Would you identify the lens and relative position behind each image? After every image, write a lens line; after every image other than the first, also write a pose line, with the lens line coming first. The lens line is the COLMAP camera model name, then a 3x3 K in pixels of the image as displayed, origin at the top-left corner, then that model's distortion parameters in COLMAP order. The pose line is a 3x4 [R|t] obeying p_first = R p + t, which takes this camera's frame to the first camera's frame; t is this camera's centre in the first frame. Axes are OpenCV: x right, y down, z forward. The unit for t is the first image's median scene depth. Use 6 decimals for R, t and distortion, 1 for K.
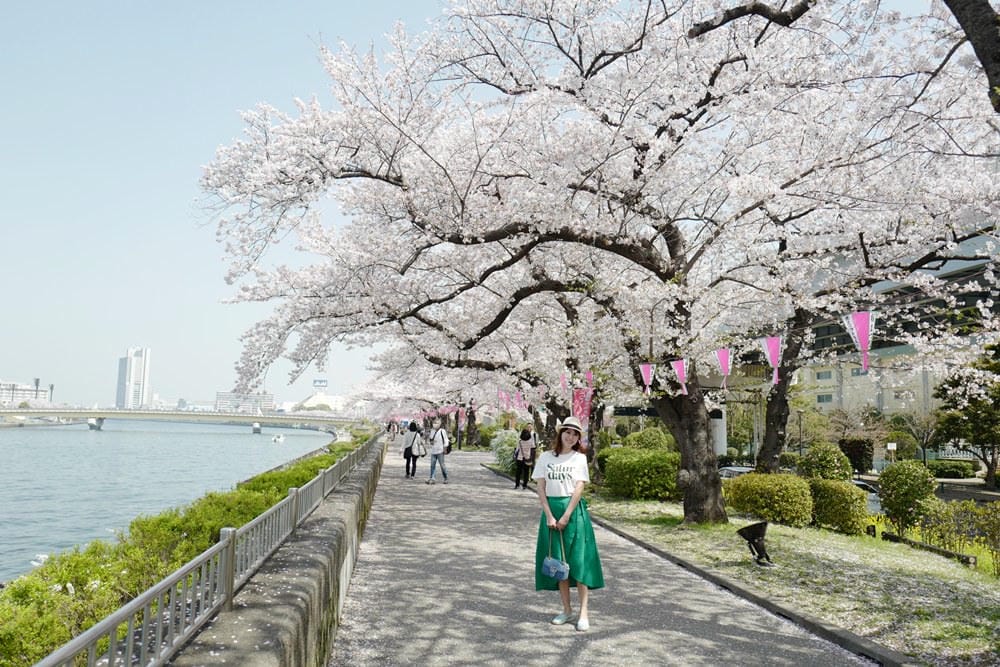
lens RADIAL K [[797.2, 0, 498.8], [0, 797.2, 338.1], [0, 0, 1]] dist [-0.034408, 0.014949]
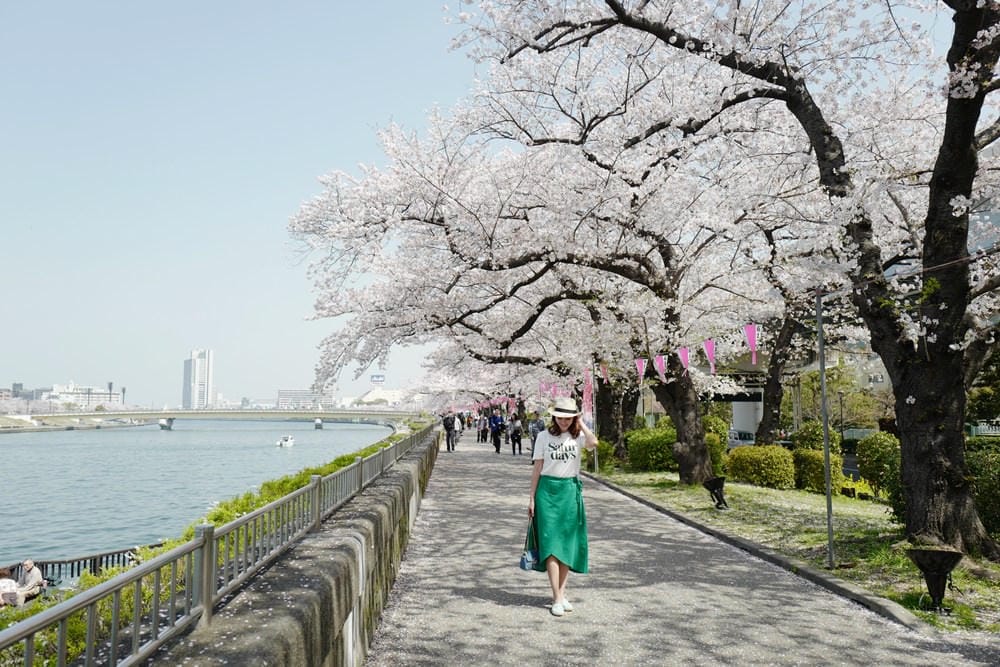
lens RADIAL K [[797.2, 0, 493.0], [0, 797.2, 333.4], [0, 0, 1]] dist [-0.034408, 0.014949]
pose [[0.996610, -0.034652, -0.074618, 0.034080], [0.035103, 0.999372, 0.004744, -0.015766], [0.074406, -0.007347, 0.997201, -0.197871]]
